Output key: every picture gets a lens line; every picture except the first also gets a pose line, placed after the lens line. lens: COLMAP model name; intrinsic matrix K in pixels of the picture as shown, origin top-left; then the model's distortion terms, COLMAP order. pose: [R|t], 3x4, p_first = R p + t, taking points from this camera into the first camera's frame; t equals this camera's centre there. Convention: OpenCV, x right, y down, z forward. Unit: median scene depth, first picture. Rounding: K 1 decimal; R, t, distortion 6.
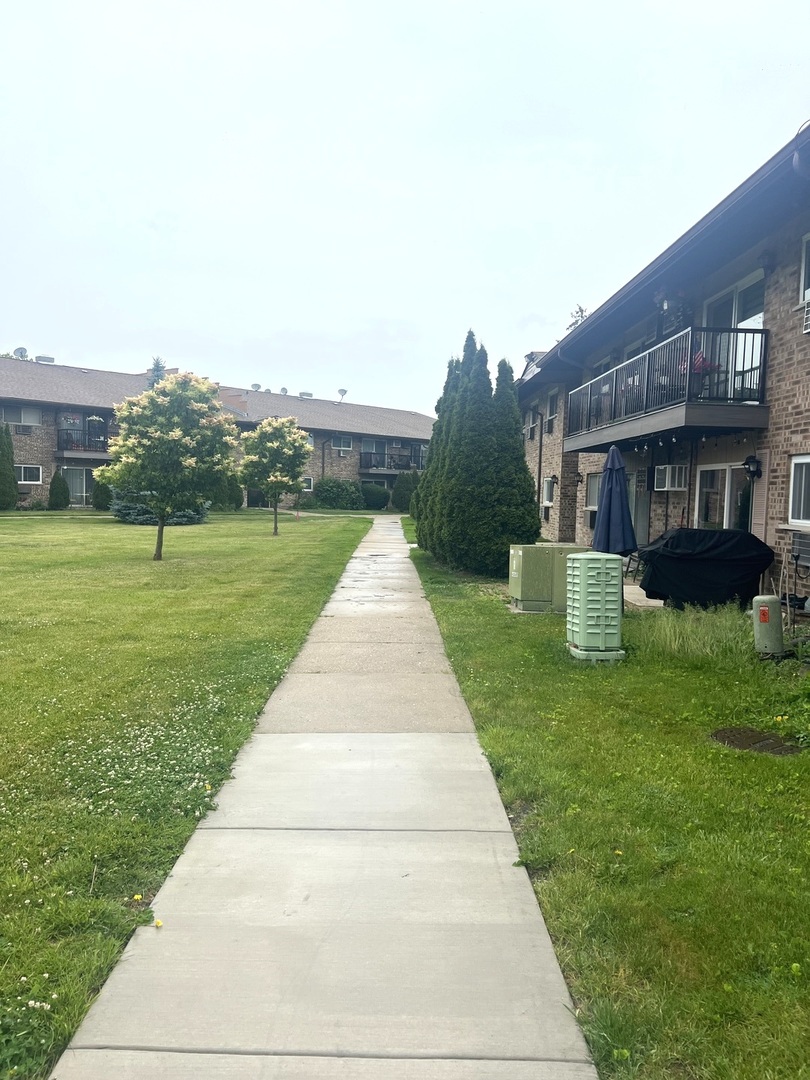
lens RADIAL K [[811.6, 0, 400.6], [0, 811.6, 538.6], [0, 0, 1]] dist [0.070094, -0.078406]
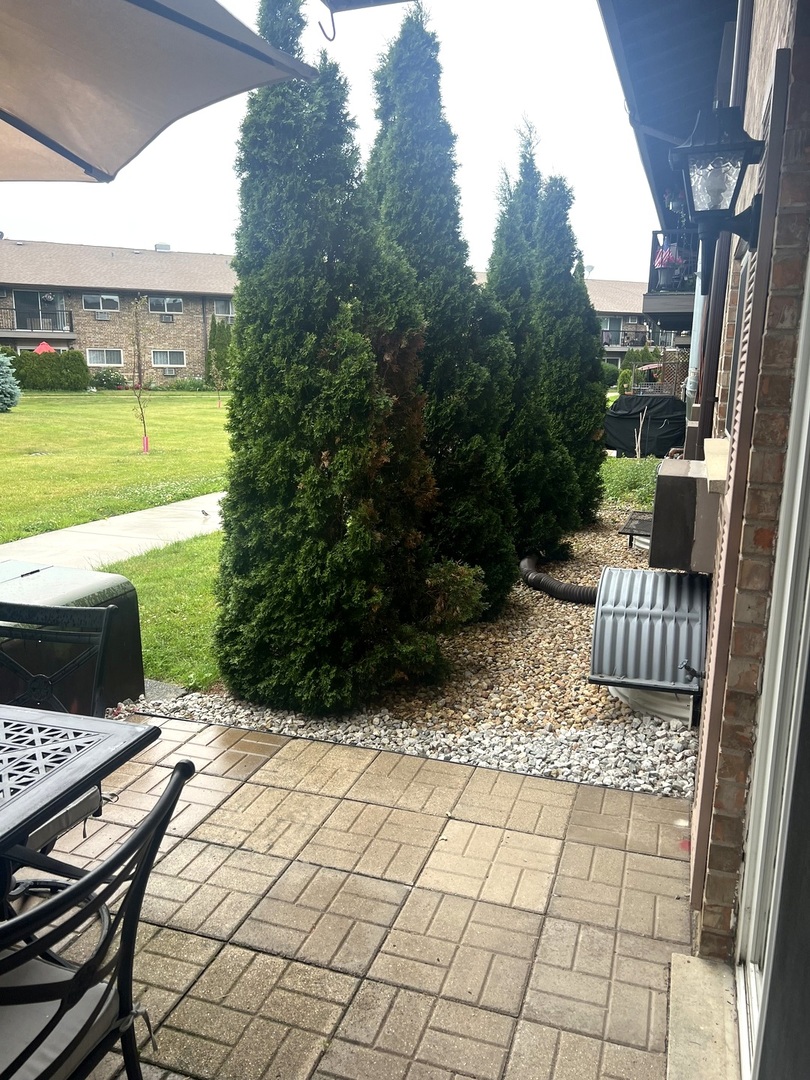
lens RADIAL K [[824.8, 0, 413.6], [0, 824.8, 536.1], [0, 0, 1]] dist [0.019795, -0.012519]
pose [[0.939808, 0.052836, -0.337594, 0.306551], [-0.005556, 0.990206, 0.139506, 0.018689], [0.341659, -0.129233, 0.930896, -0.236100]]
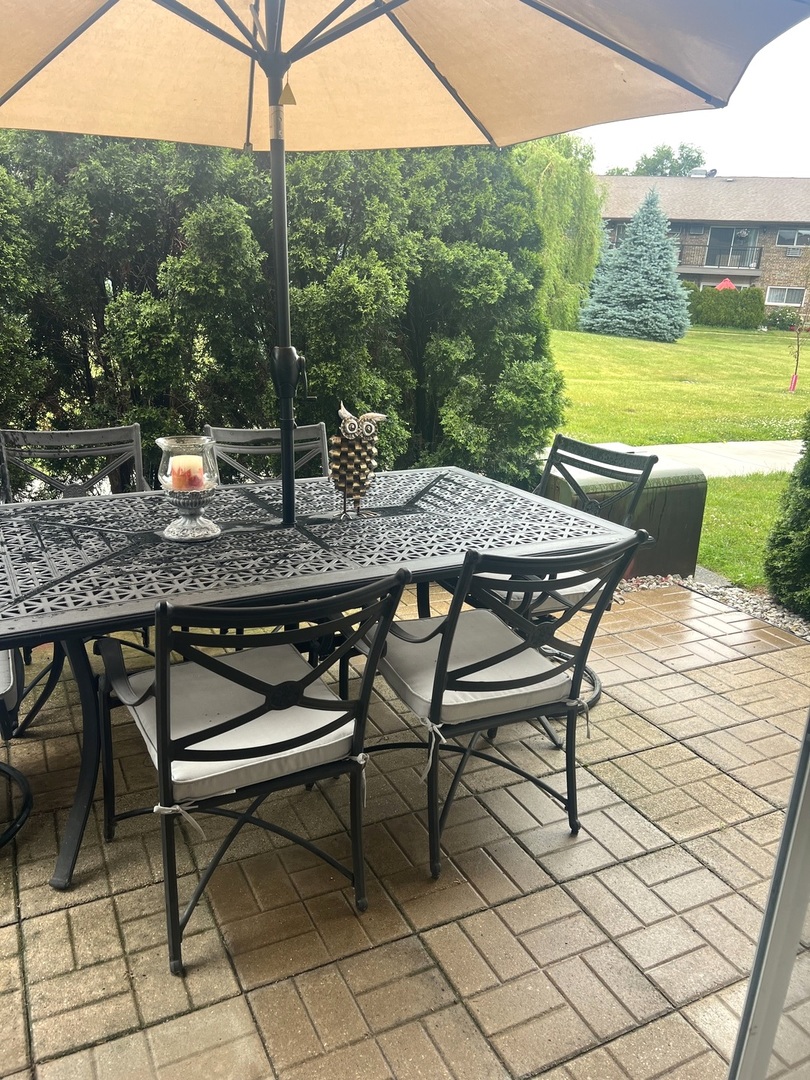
lens RADIAL K [[811.6, 0, 400.6], [0, 811.6, 538.6], [0, 0, 1]] dist [0.070094, -0.078406]
pose [[0.430507, 0.266150, -0.862454, 0.340721], [-0.095242, 0.963597, 0.249820, 0.027025], [0.897548, -0.025407, 0.440184, -0.250367]]
